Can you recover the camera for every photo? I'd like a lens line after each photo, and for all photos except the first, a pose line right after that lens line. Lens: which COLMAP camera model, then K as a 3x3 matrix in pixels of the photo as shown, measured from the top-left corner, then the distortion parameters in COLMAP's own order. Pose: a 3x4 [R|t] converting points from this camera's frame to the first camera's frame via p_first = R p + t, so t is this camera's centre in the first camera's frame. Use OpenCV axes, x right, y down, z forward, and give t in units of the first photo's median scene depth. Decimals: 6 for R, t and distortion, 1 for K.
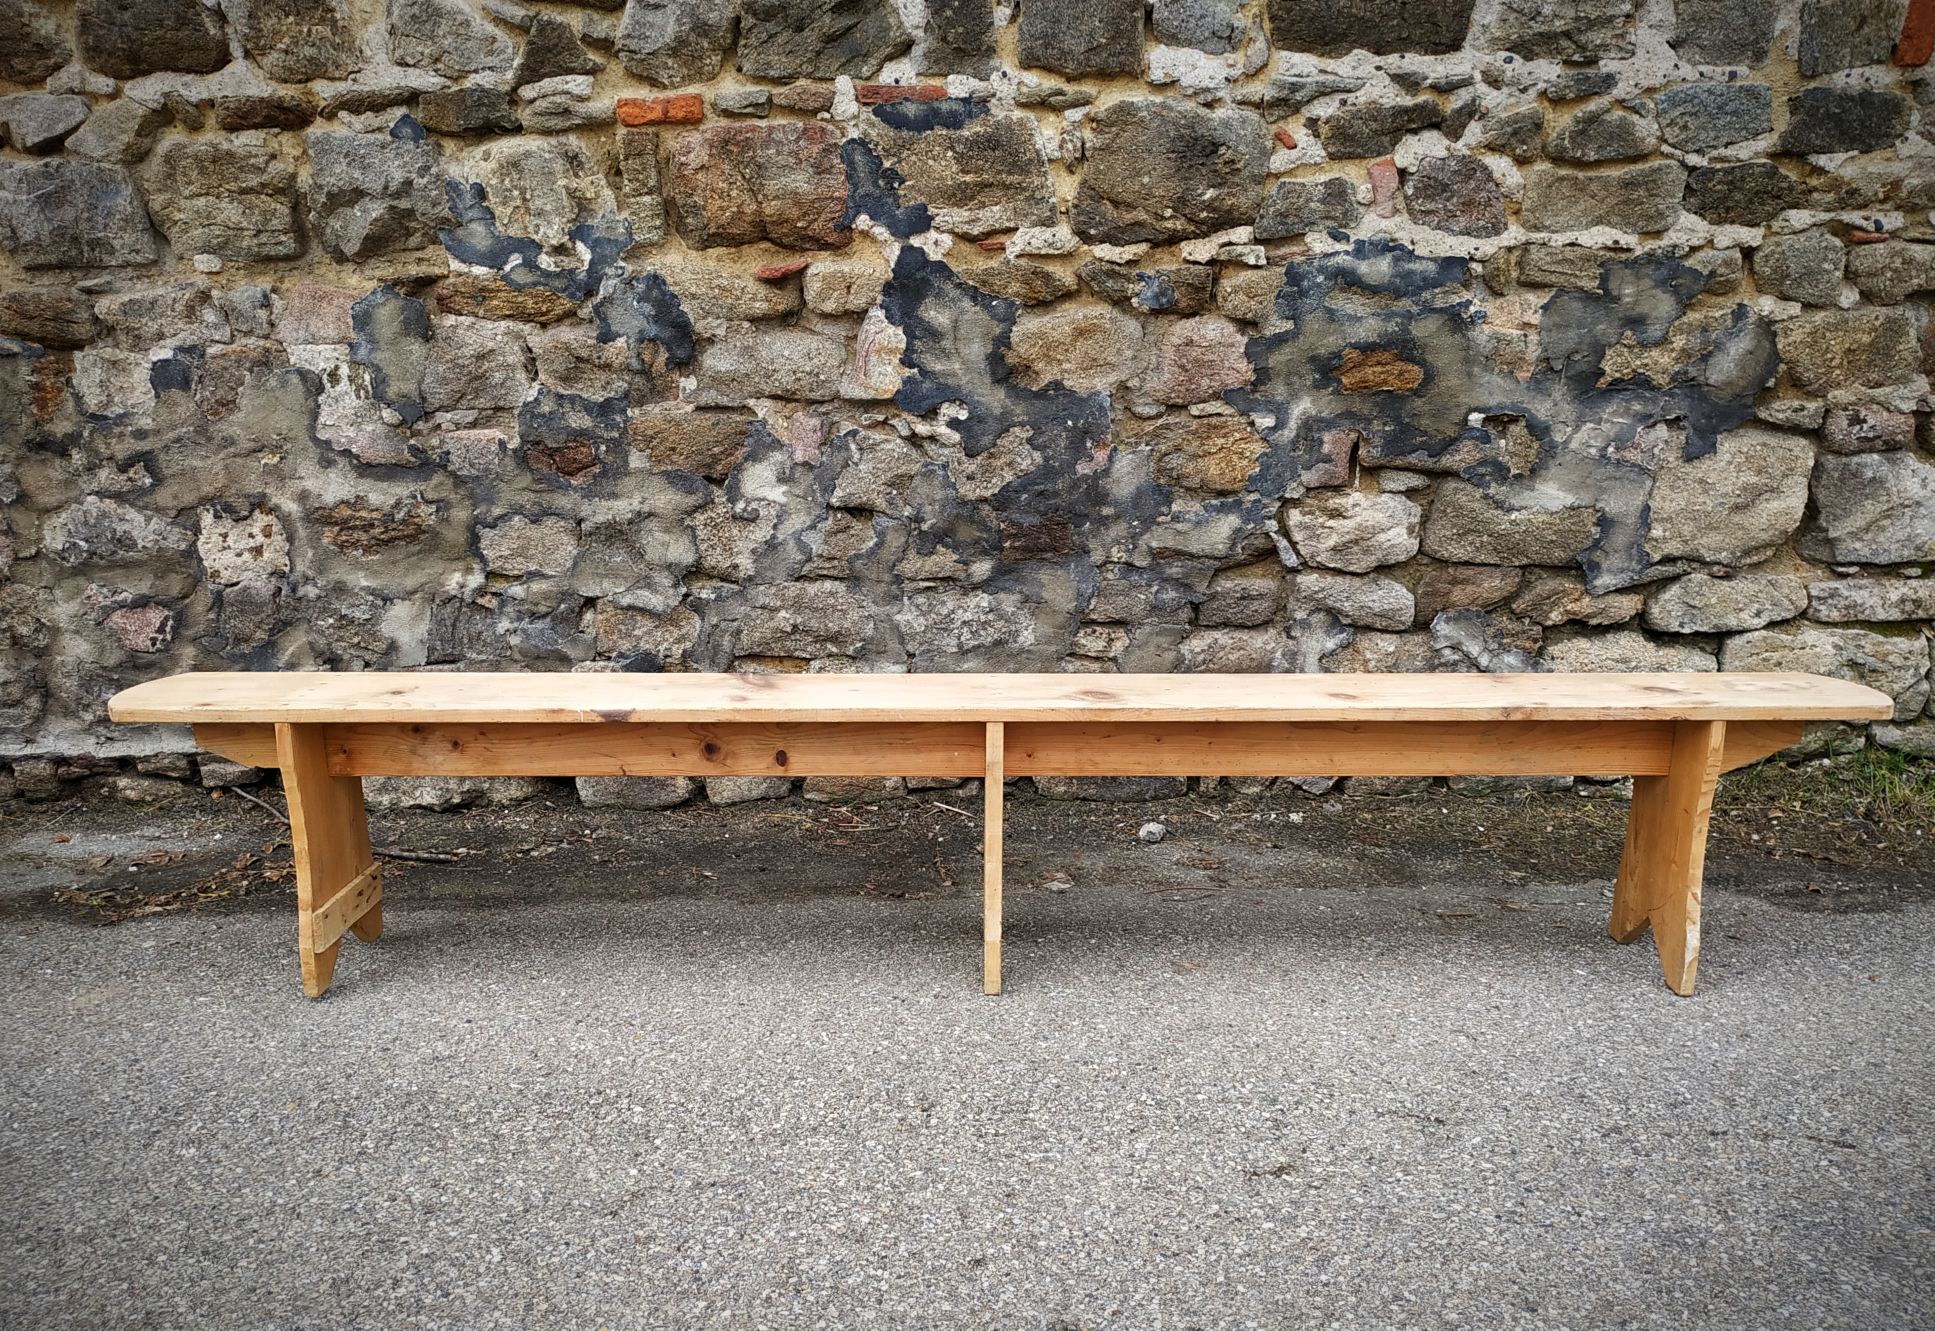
lens RADIAL K [[1436.0, 0, 962.3], [0, 1436.0, 735.6], [0, 0, 1]] dist [0.029325, -0.066041]
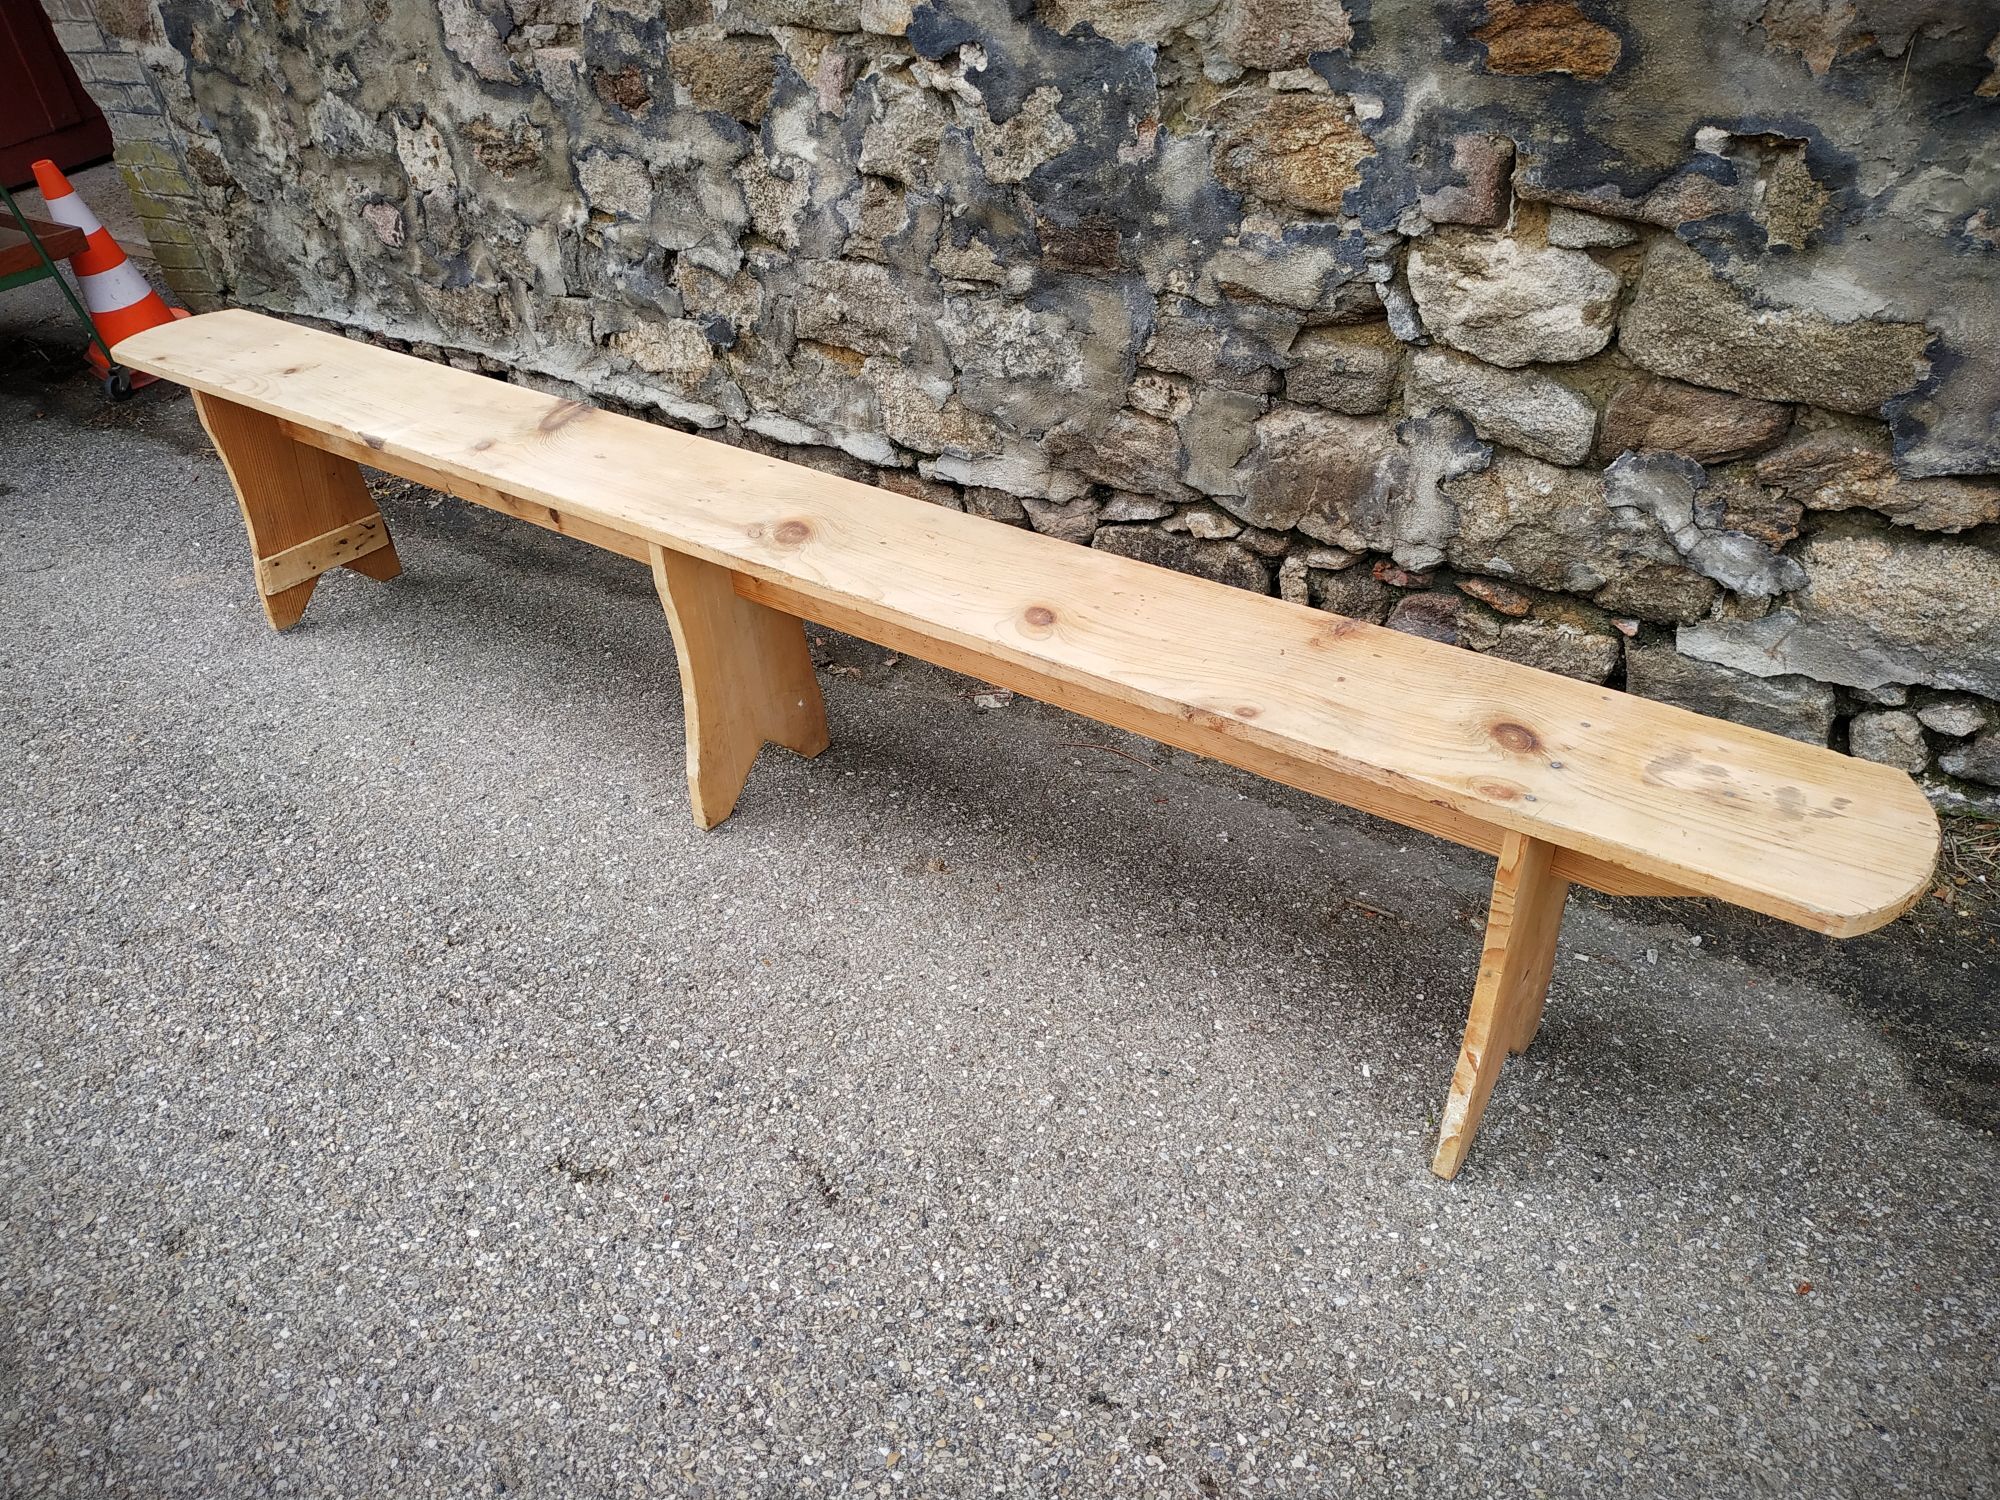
lens RADIAL K [[1462.9, 0, 997.5], [0, 1462.9, 759.7], [0, 0, 1]] dist [-0.003437, -0.014688]
pose [[0.810925, 0.305825, -0.498871, 0.481565], [-0.113718, 0.918663, 0.378320, -0.176518], [0.573994, -0.250058, 0.779744, 0.321396]]
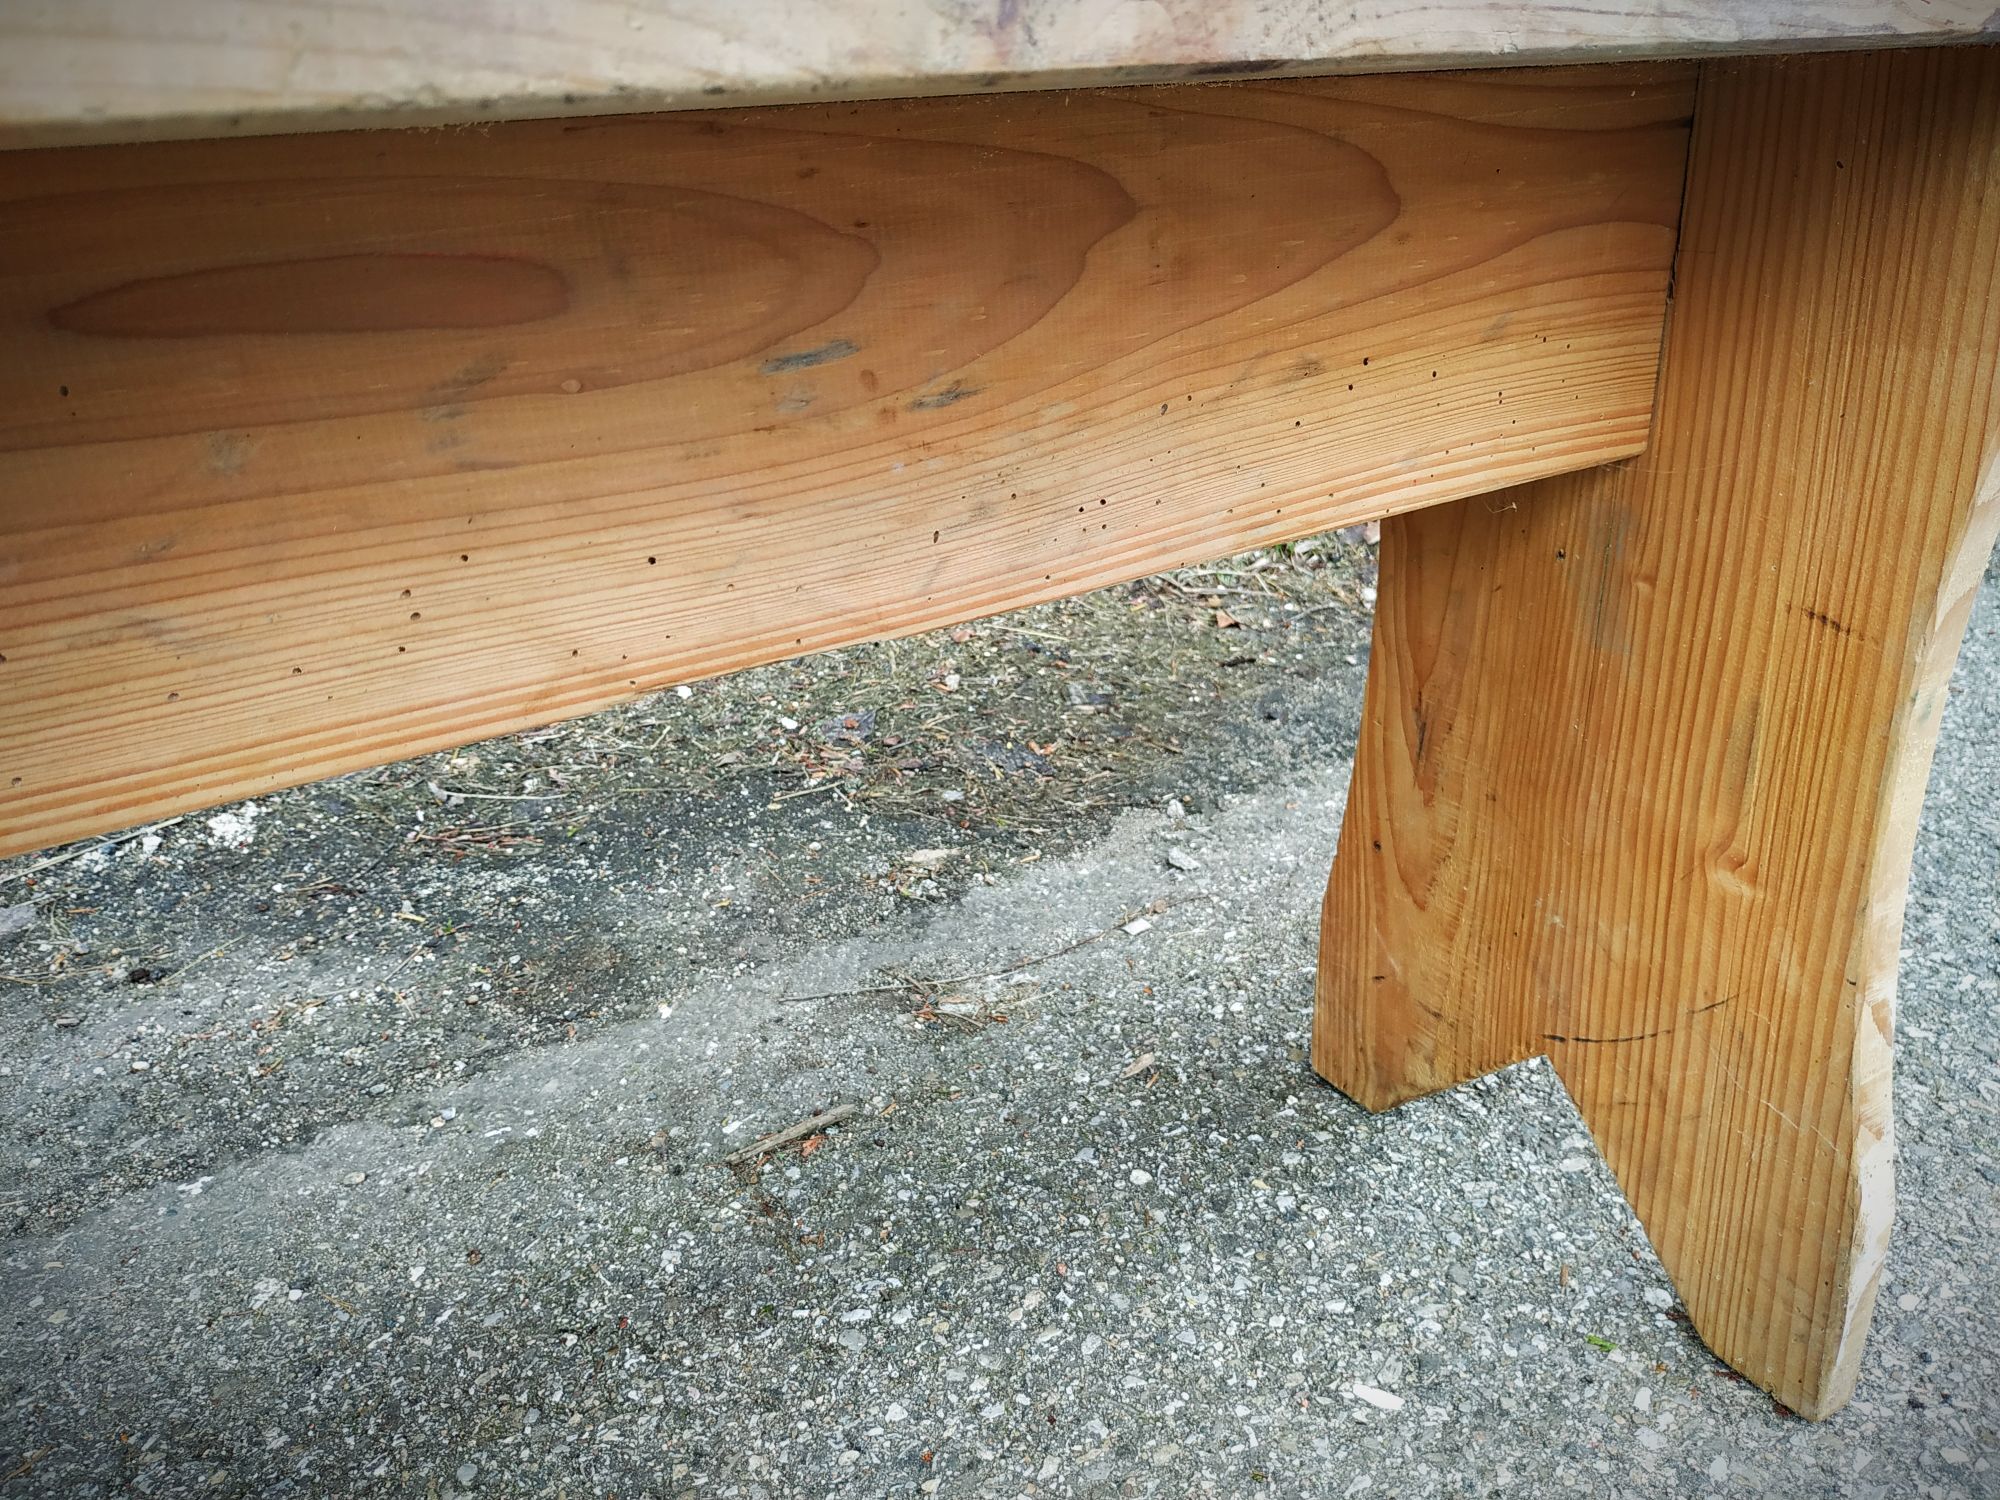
lens RADIAL K [[1462.9, 0, 1000.9], [0, 1462.9, 753.7], [0, 0, 1]] dist [-0.003437, -0.014688]
pose [[0.846618, -0.252215, 0.468642, 0.242188], [0.176105, 0.963731, 0.200525, 0.008724], [-0.502220, -0.087238, 0.860328, 0.687404]]
